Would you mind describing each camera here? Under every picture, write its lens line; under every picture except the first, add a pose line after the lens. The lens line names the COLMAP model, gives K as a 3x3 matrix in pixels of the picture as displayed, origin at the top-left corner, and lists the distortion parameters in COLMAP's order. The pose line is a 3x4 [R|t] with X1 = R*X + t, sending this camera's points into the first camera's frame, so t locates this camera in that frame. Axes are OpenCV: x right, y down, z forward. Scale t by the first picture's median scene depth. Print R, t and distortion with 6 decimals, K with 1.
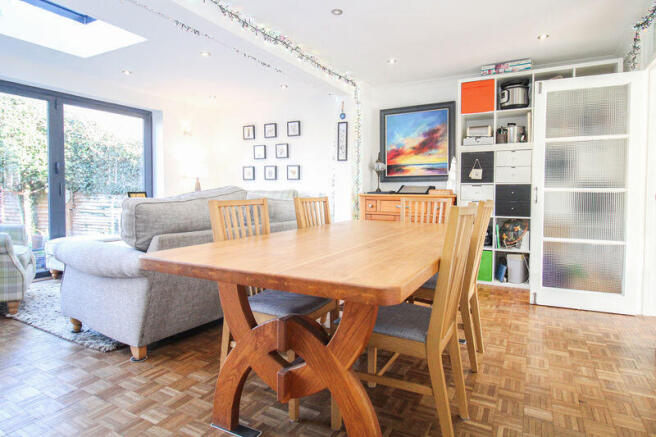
lens RADIAL K [[375.7, 0, 334.0], [0, 375.7, 202.3], [0, 0, 1]] dist [-0.002295, -0.001588]
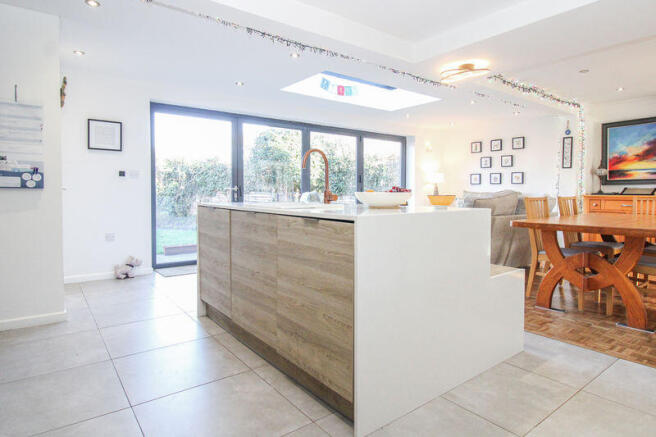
lens RADIAL K [[383.8, 0, 330.5], [0, 383.8, 201.2], [0, 0, 1]] dist [0.025142, -0.031816]
pose [[0.913501, 0.005997, -0.406793, -0.162475], [-0.009873, 0.999924, -0.007430, 0.014268], [0.406717, 0.010803, 0.913490, -0.449720]]
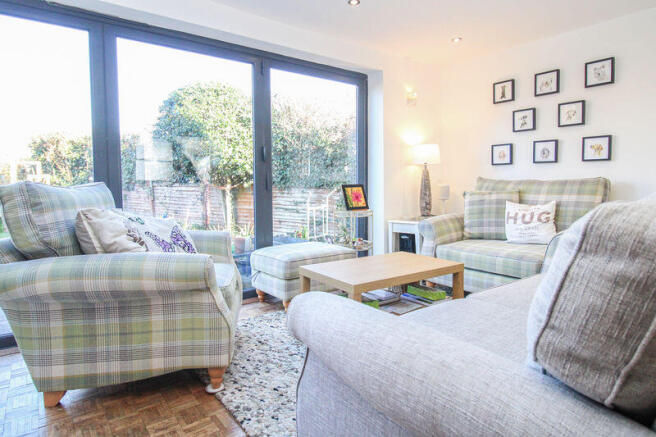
lens RADIAL K [[383.8, 0, 330.5], [0, 383.8, 201.2], [0, 0, 1]] dist [0.025142, -0.031816]
pose [[0.912258, 0.006060, -0.409572, -0.252335], [-0.000012, 0.999891, 0.014769, -0.006674], [0.409616, -0.013468, 0.912158, 0.296808]]
